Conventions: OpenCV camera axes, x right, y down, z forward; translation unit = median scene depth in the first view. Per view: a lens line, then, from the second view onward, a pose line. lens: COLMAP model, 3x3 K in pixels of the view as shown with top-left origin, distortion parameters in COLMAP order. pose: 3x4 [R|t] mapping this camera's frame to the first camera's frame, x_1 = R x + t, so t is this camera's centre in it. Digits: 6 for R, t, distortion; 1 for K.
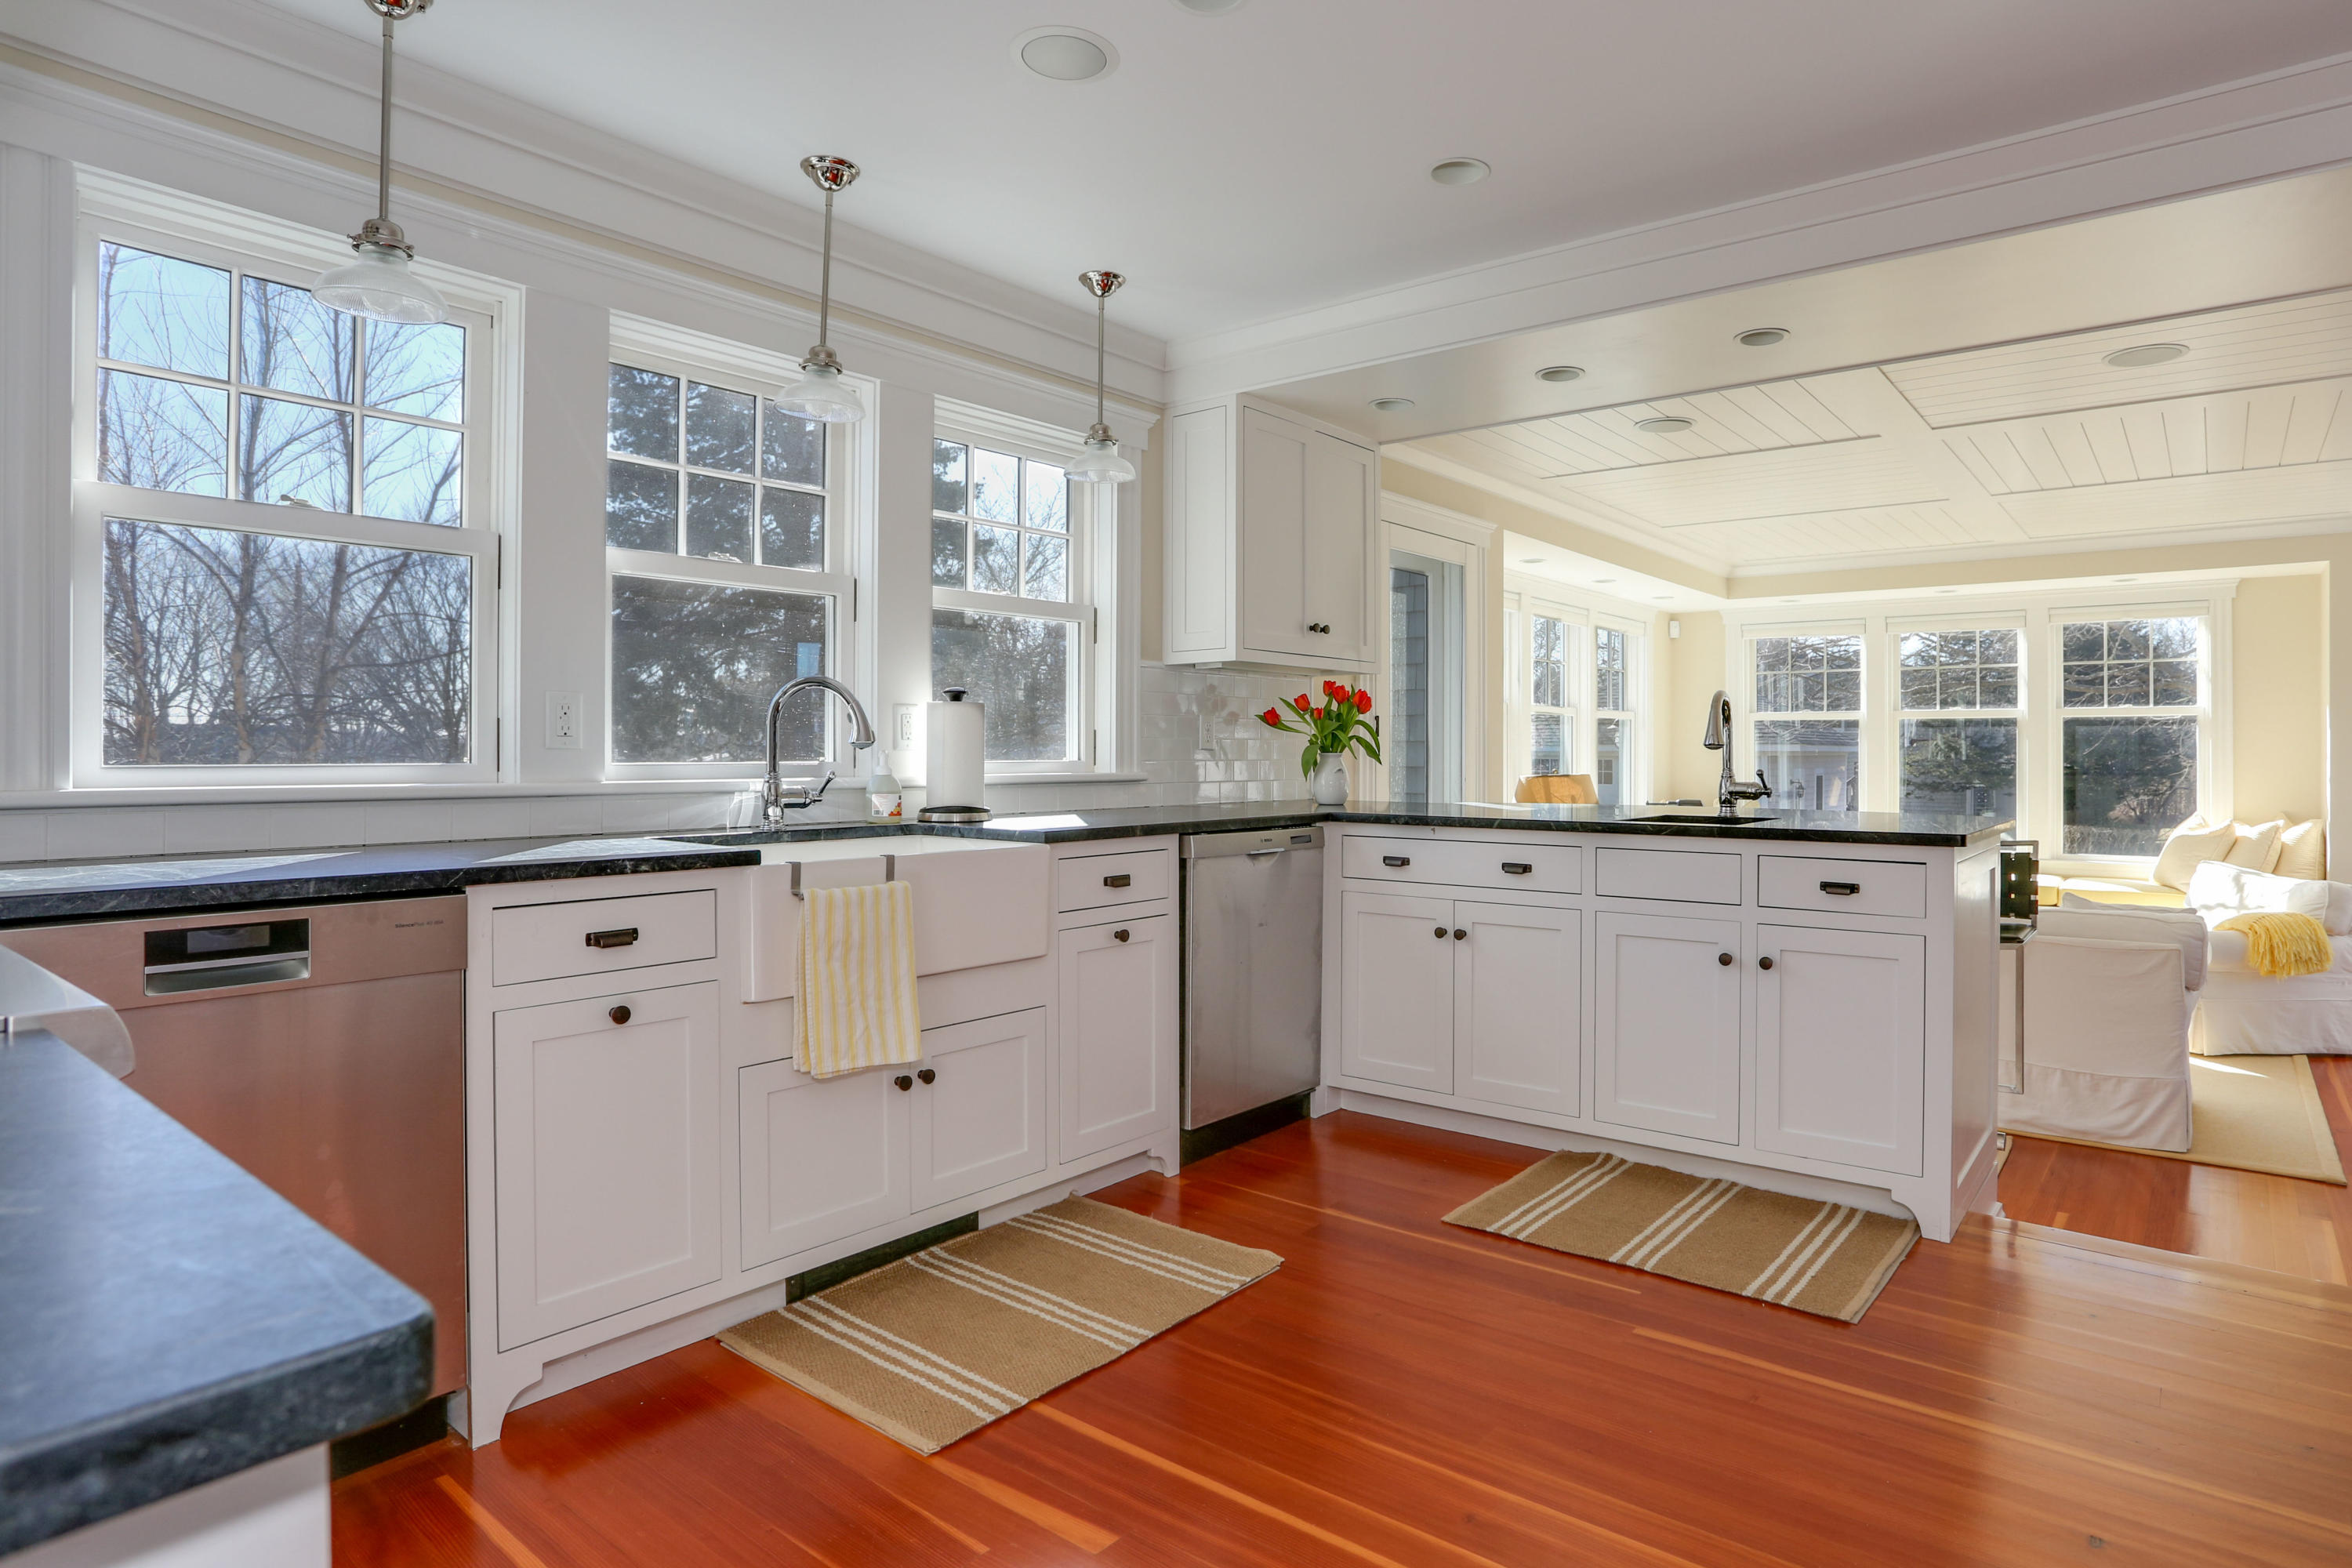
lens RADIAL K [[1284.1, 0, 1171.2], [0, 1284.1, 744.1], [0, 0, 1]] dist [-0.061335, 0.000431]
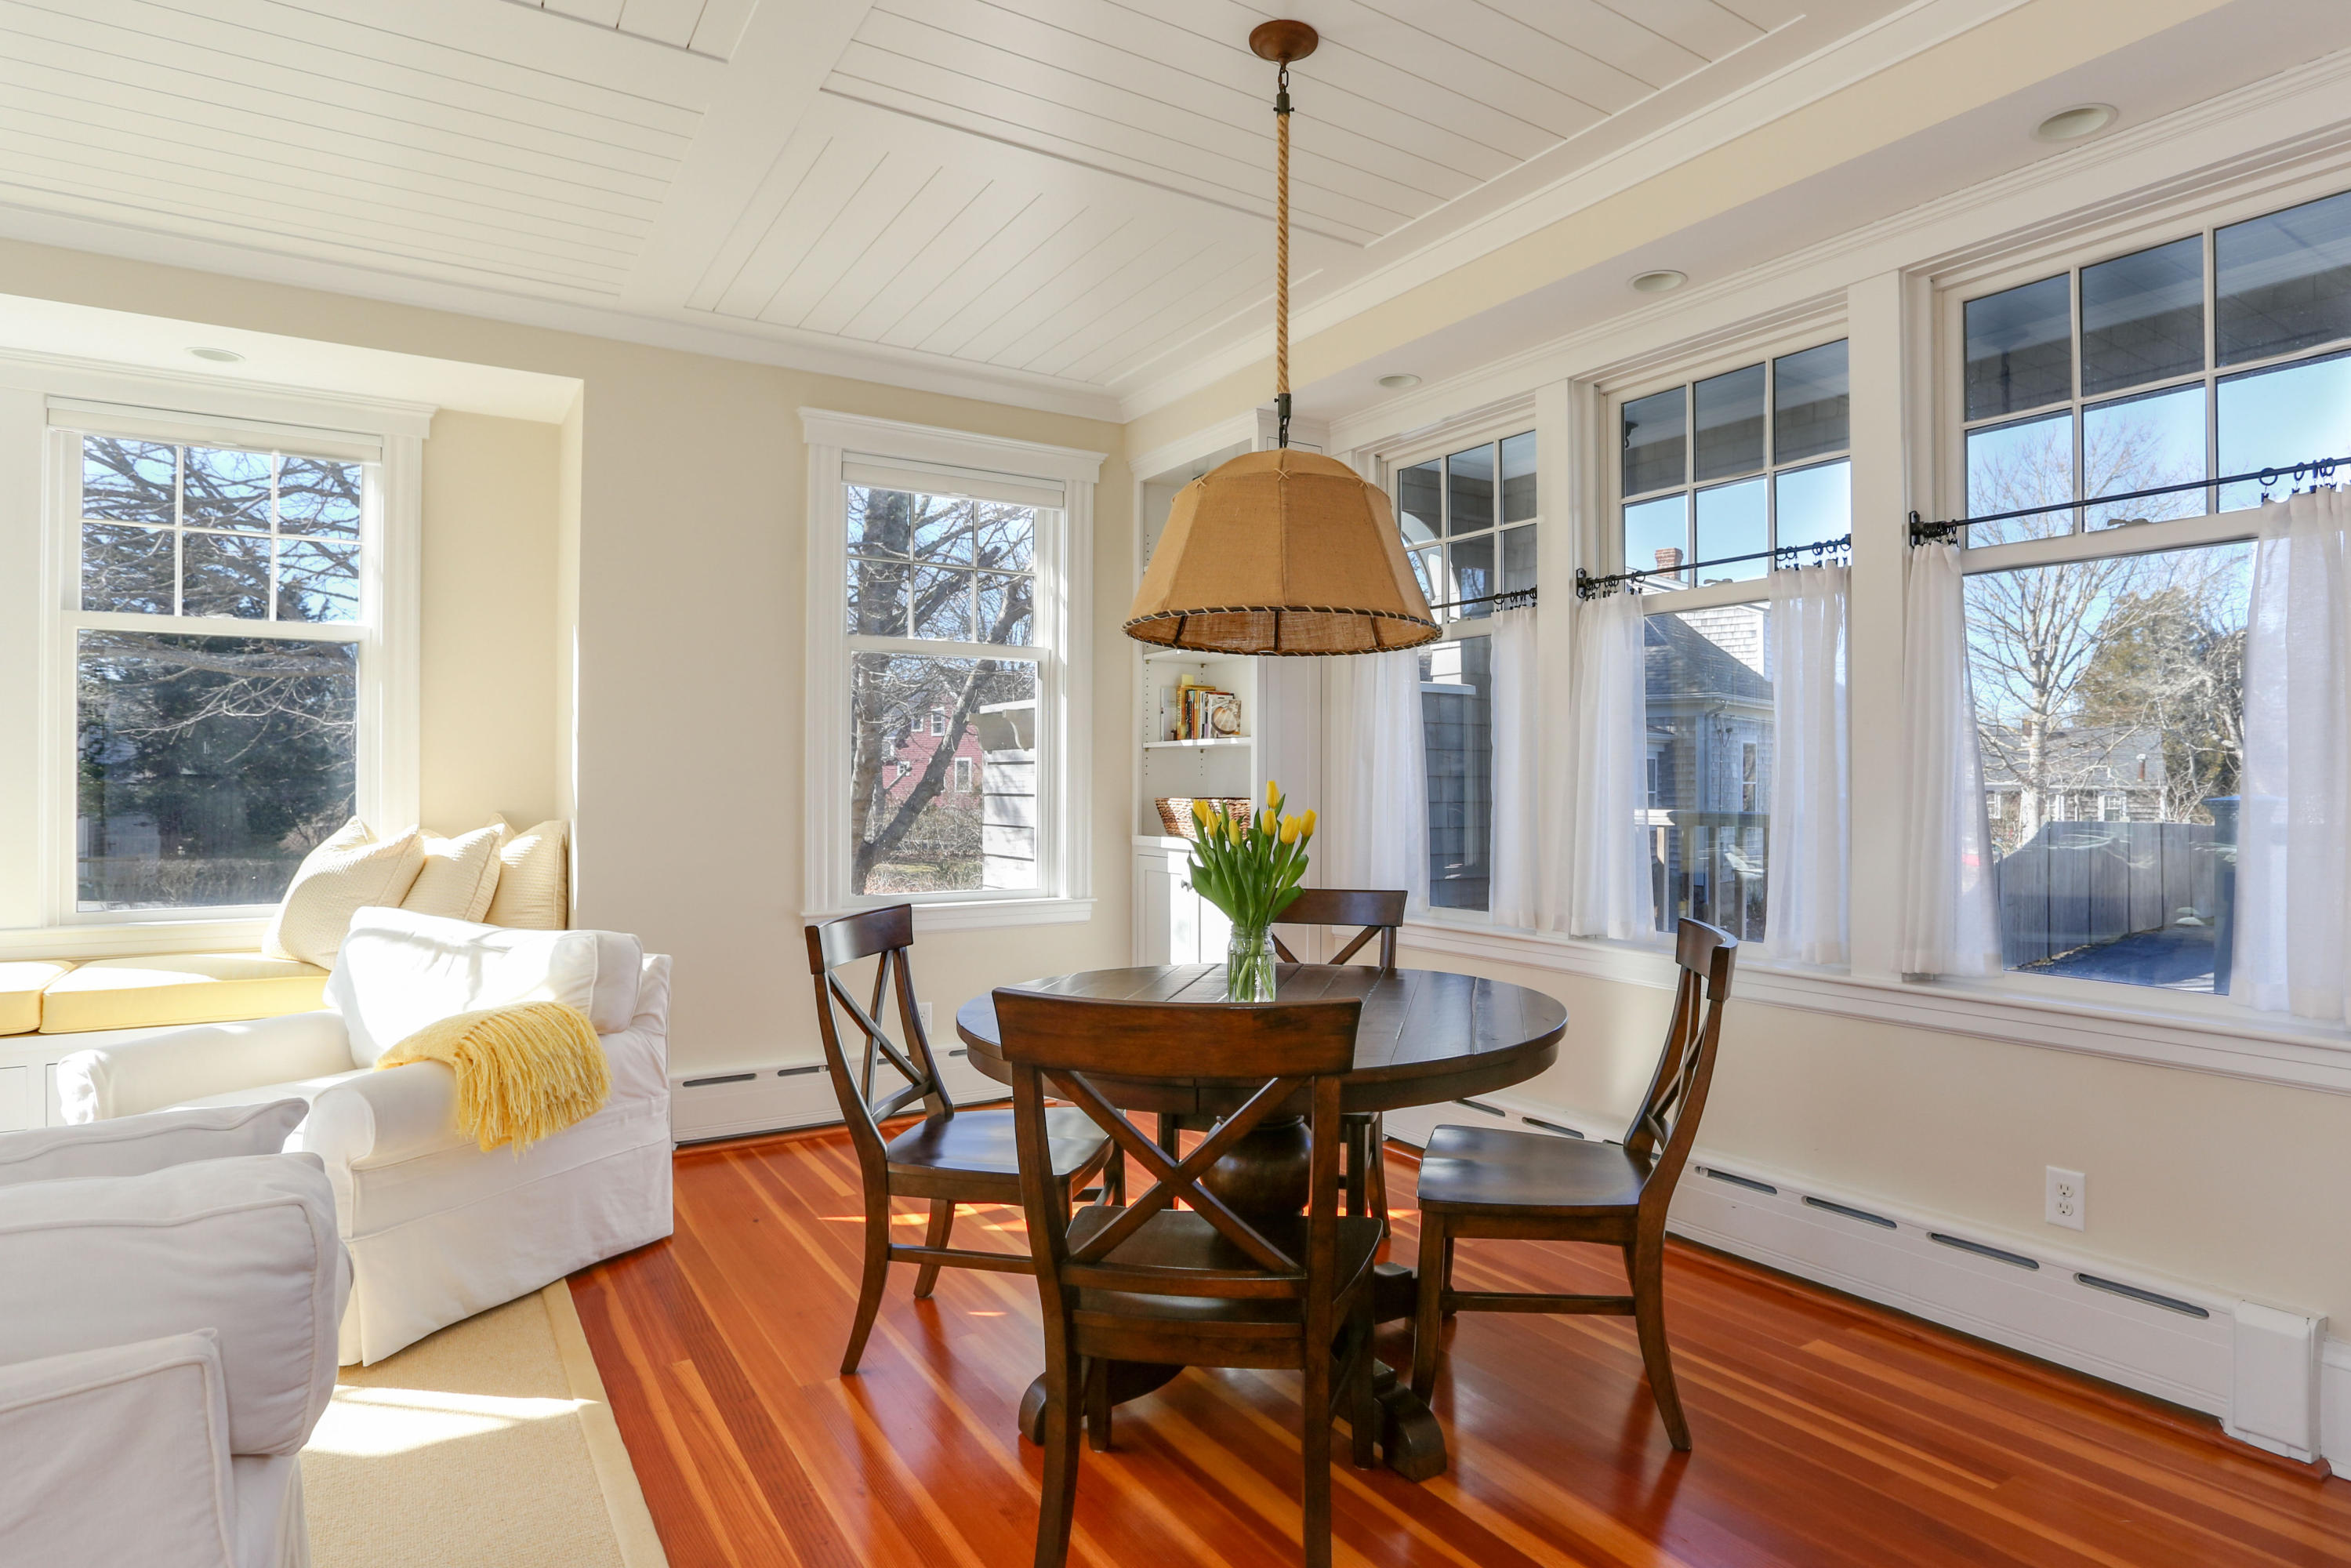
lens RADIAL K [[1301.8, 0, 1175.5], [0, 1301.8, 784.0], [0, 0, 1]] dist [-0.002636, 0.000281]
pose [[0.320759, 0.004439, 0.947150, 0.428379], [-0.007932, 0.999967, -0.002001, 0.041496], [-0.947128, -0.006871, 0.320784, 0.497423]]
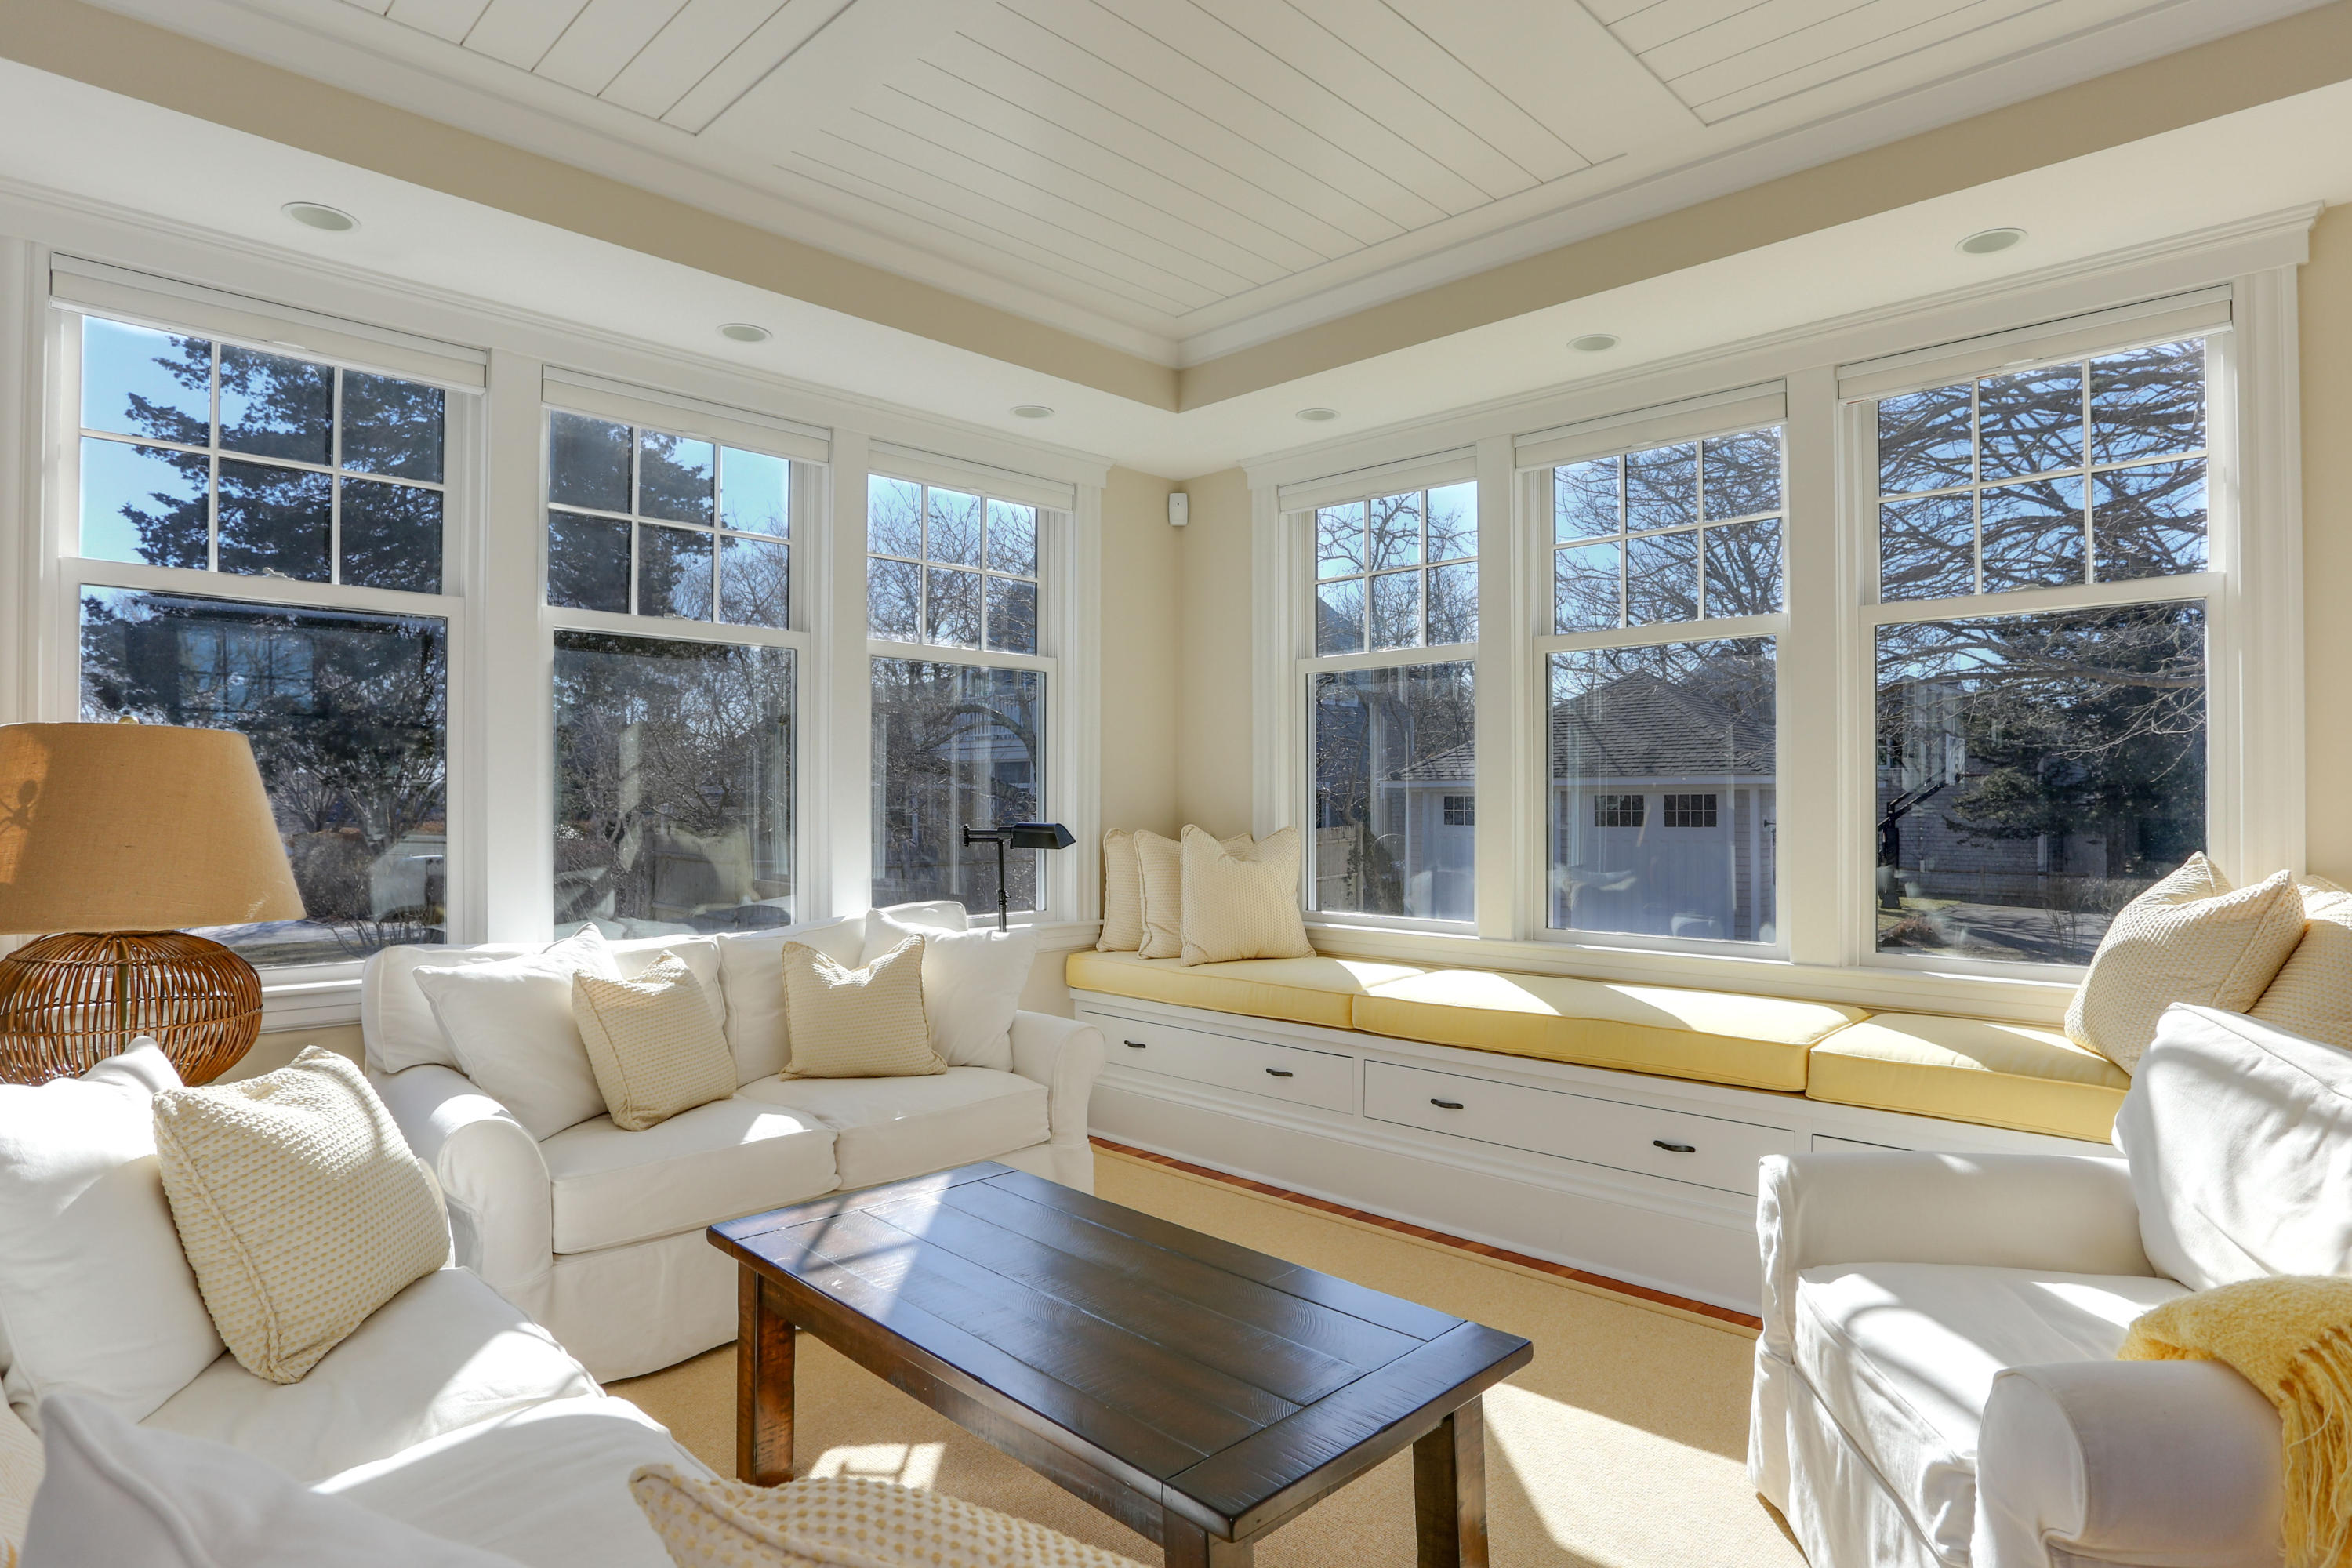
lens RADIAL K [[1247.6, 0, 1175.1], [0, 1247.6, 805.6], [0, 0, 1]] dist [-0.055412, 0.001952]
pose [[0.996367, -0.000419, -0.085160, 0.597361], [0.000757, 0.999992, 0.003940, 0.042416], [0.085158, -0.003990, 0.996359, 0.658896]]
